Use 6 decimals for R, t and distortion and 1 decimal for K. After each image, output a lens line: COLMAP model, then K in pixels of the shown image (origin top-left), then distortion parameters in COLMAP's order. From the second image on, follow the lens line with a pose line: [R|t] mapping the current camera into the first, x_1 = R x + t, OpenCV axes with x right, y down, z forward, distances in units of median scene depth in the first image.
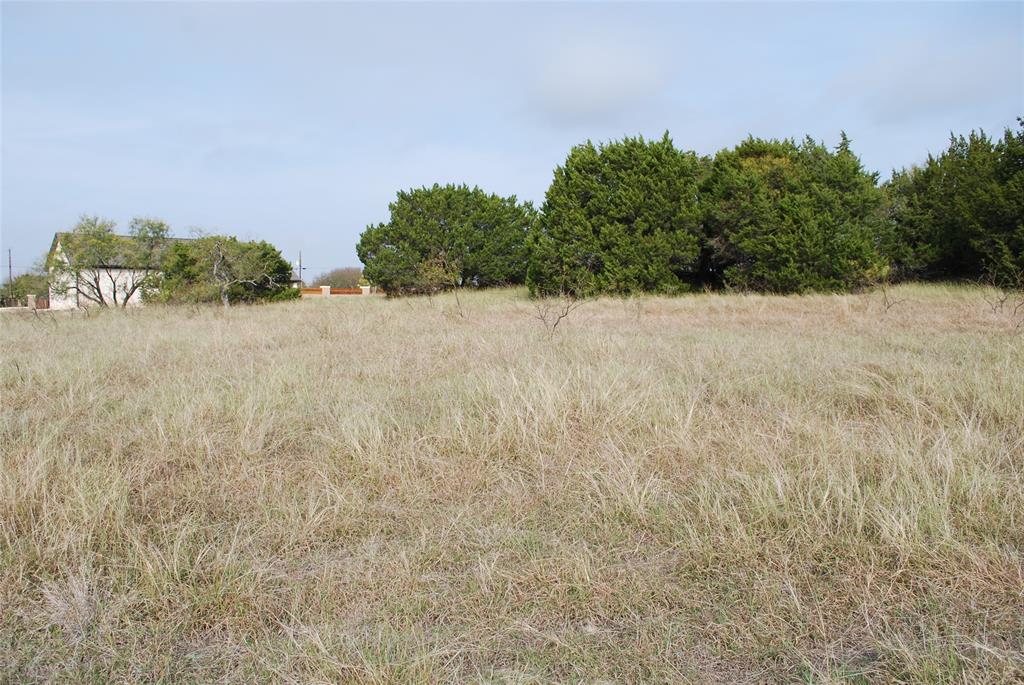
lens RADIAL K [[809.4, 0, 507.8], [0, 809.4, 335.9], [0, 0, 1]] dist [-0.084704, 0.011181]
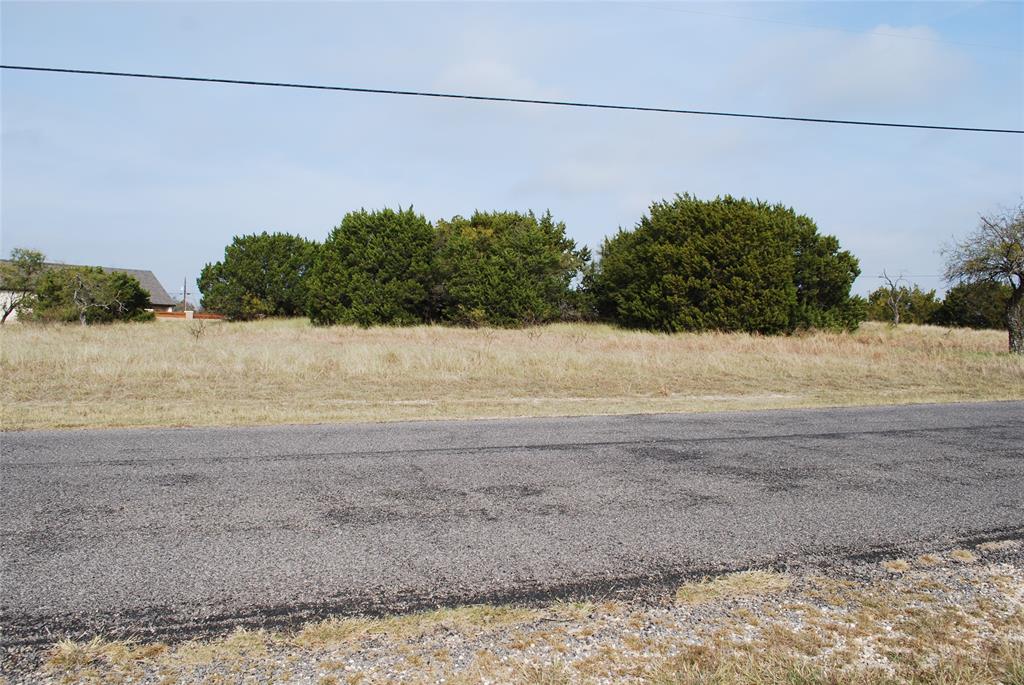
lens RADIAL K [[809.4, 0, 511.4], [0, 809.4, 340.8], [0, 0, 1]] dist [-0.084704, 0.011181]
pose [[0.993878, 0.028873, 0.106646, 0.192291], [-0.025379, 0.999100, -0.033976, 0.013099], [-0.107531, 0.031061, 0.993716, -0.308814]]
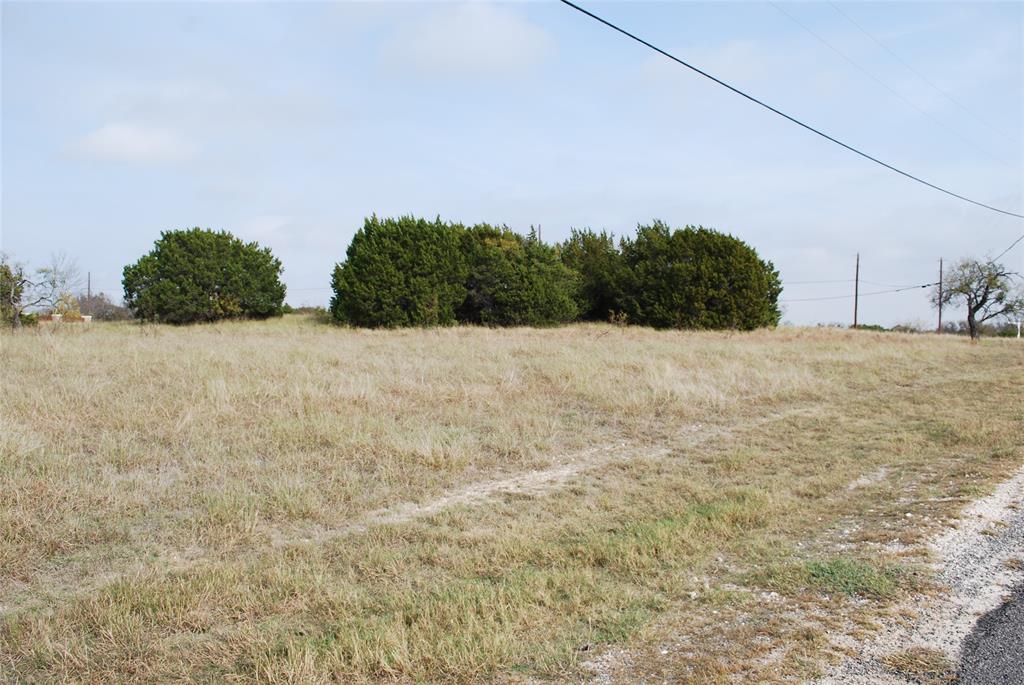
lens RADIAL K [[809.4, 0, 503.2], [0, 809.4, 345.1], [0, 0, 1]] dist [-0.084704, 0.011181]
pose [[0.810982, 0.009735, 0.584990, -0.478778], [0.010386, 0.999464, -0.031032, 0.024061], [-0.584979, 0.031242, 0.810446, -0.216059]]
